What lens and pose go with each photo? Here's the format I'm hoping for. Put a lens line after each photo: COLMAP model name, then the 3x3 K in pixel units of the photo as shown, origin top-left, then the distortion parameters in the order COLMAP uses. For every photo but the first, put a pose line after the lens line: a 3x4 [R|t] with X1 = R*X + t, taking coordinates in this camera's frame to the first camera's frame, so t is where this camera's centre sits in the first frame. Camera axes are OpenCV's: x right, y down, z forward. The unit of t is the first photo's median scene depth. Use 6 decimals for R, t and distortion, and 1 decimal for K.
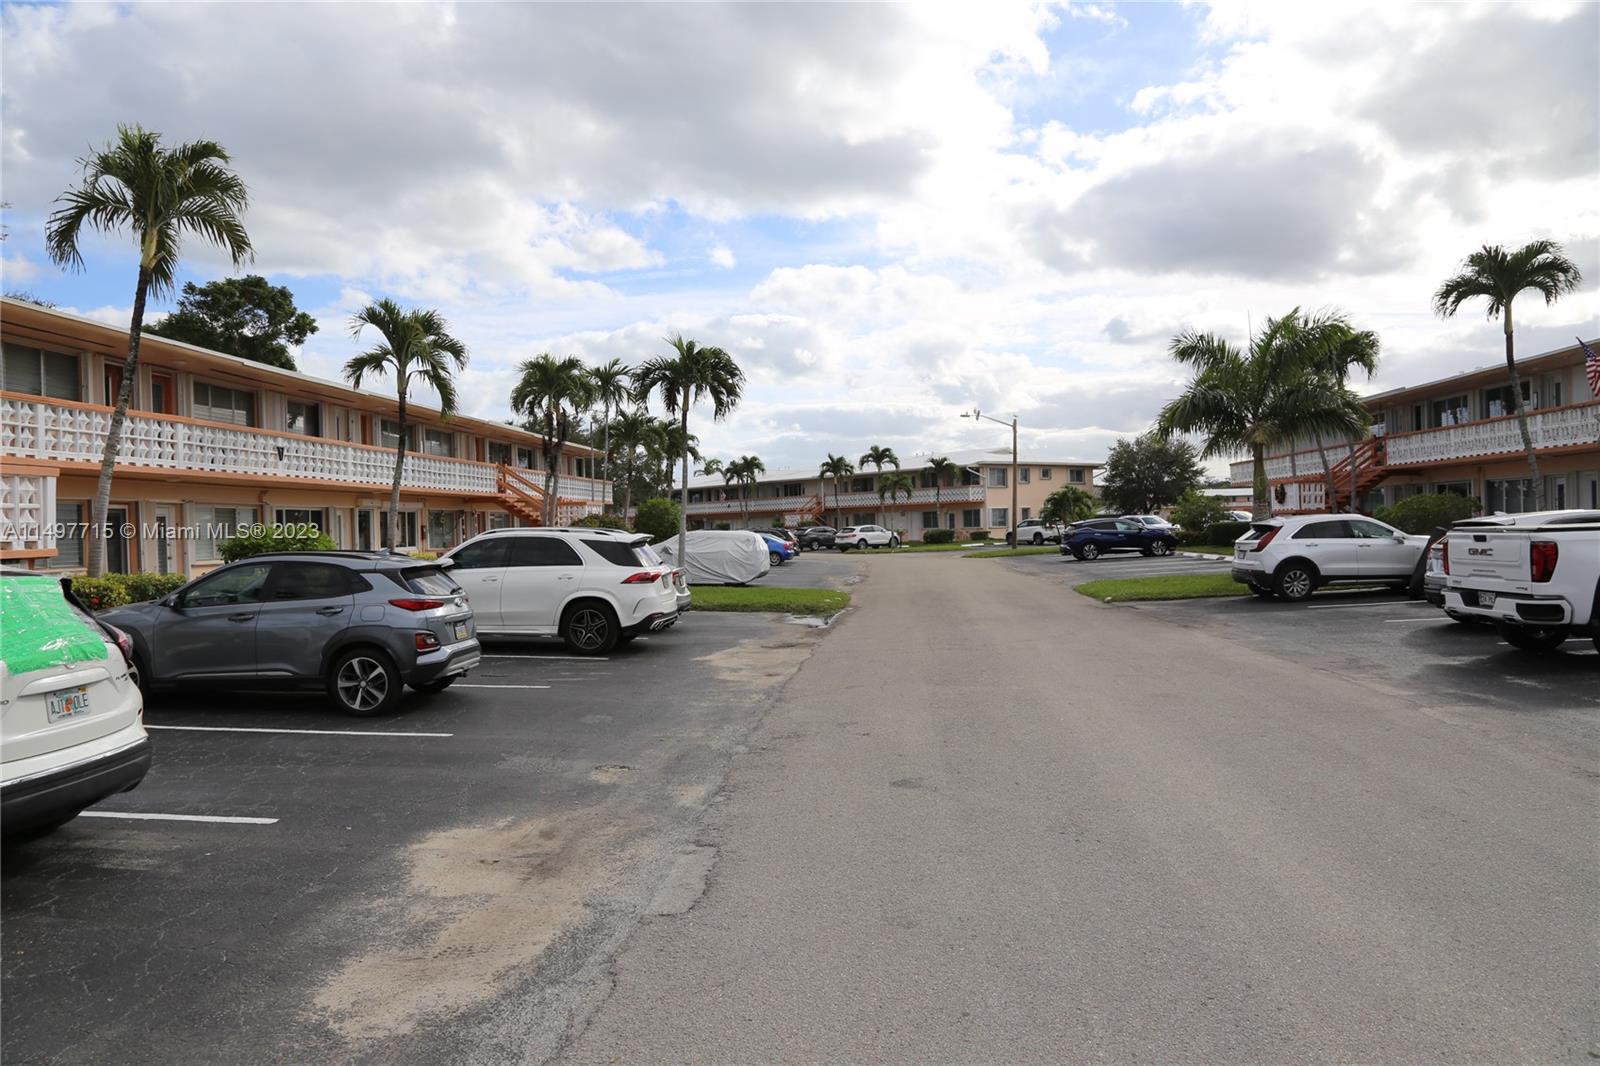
lens RADIAL K [[1100.2, 0, 800.0], [0, 1100.2, 533.0], [0, 0, 1]] dist [-0.119918, 0.059853]
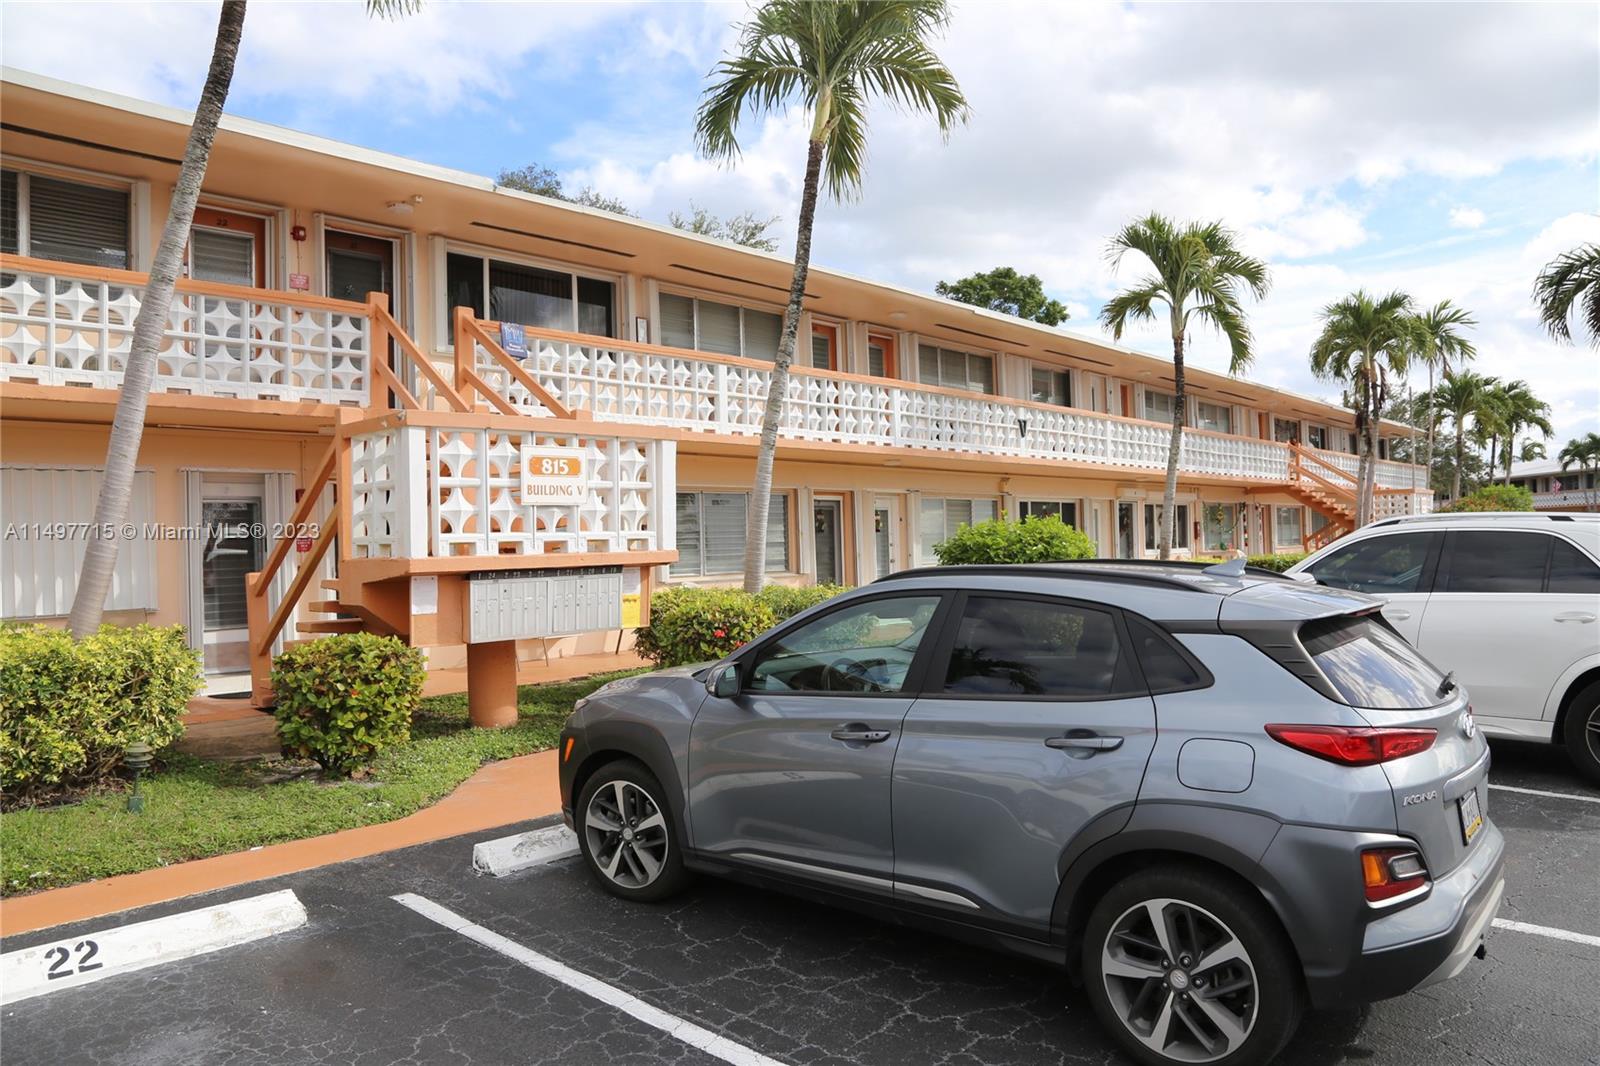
lens RADIAL K [[1100.2, 0, 800.0], [0, 1100.2, 533.0], [0, 0, 1]] dist [-0.119918, 0.059853]
pose [[0.786134, -0.000531, -0.618056, -0.116924], [0.000298, 1.000000, -0.000480, 0.002421], [0.618057, 0.000193, 0.786134, 0.267073]]
